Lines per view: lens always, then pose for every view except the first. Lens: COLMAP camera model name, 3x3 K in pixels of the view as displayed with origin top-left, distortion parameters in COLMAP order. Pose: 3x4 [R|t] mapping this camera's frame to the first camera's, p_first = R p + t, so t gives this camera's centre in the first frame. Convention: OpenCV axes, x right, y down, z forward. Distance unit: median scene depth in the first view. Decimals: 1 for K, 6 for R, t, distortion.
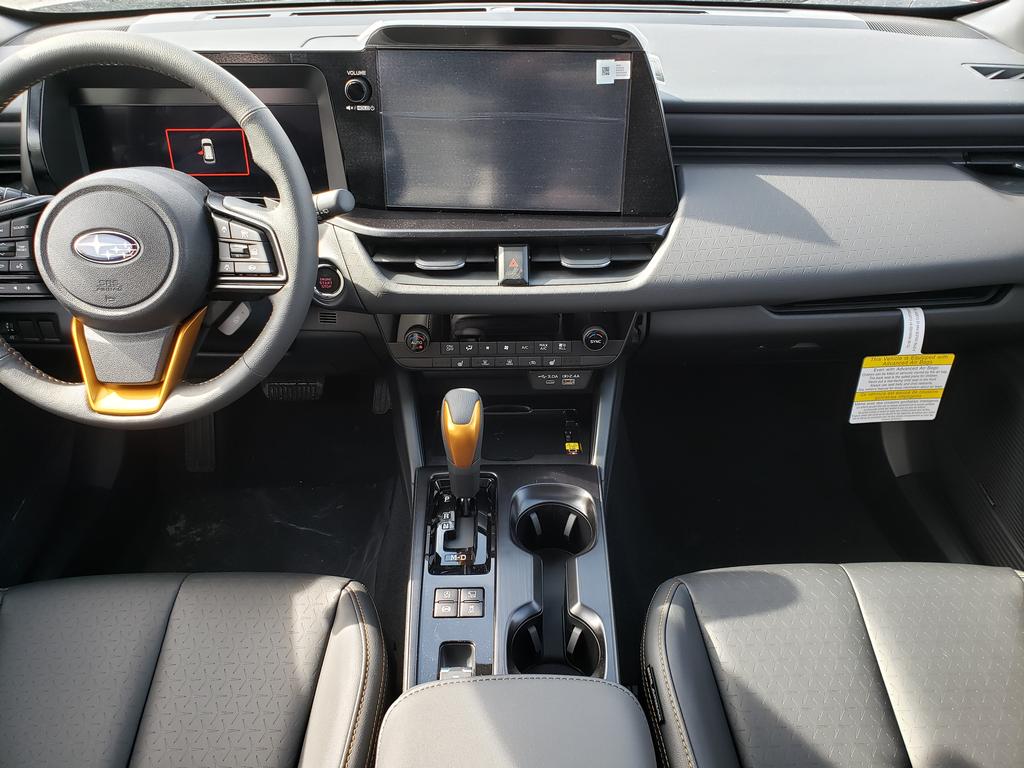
lens RADIAL K [[751.9, 0, 512.0], [0, 751.9, 384.0], [0, 0, 1]] dist [0.107775, -0.219441]
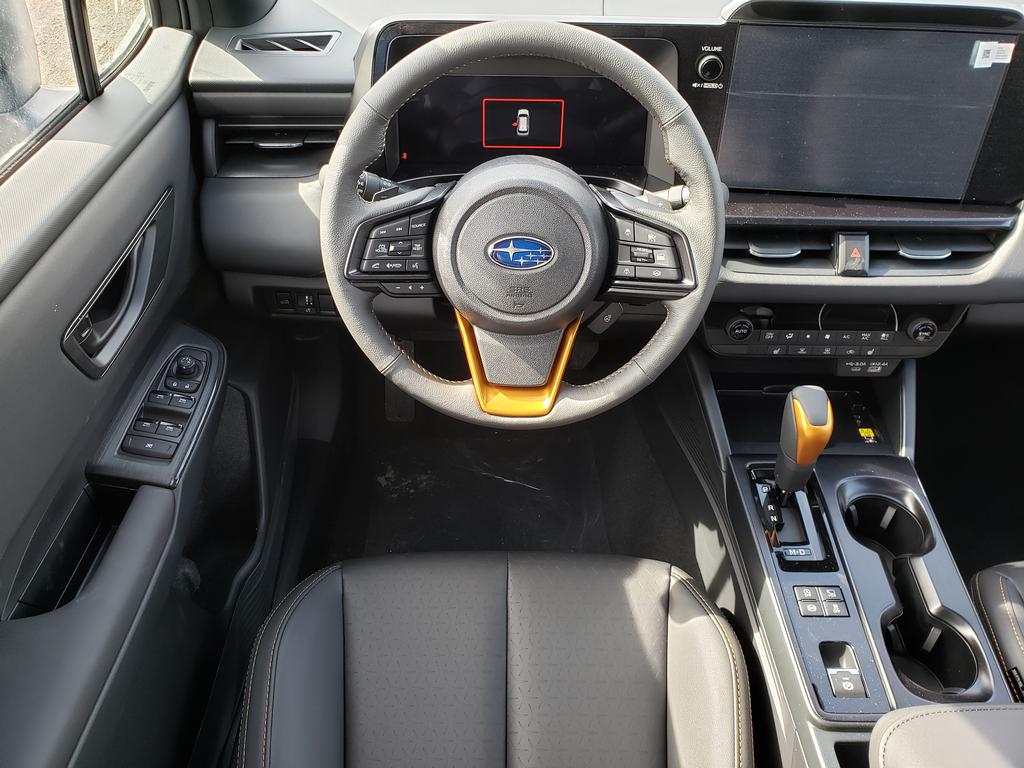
lens RADIAL K [[773.8, 0, 512.0], [0, 773.8, 384.0], [0, 0, 1]] dist [-0.003684, 0.005934]
pose [[0.999677, 0.024041, -0.008296, -0.443327], [-0.022808, 0.991806, 0.125701, -0.113993], [0.011250, -0.125471, 0.992034, -0.004396]]
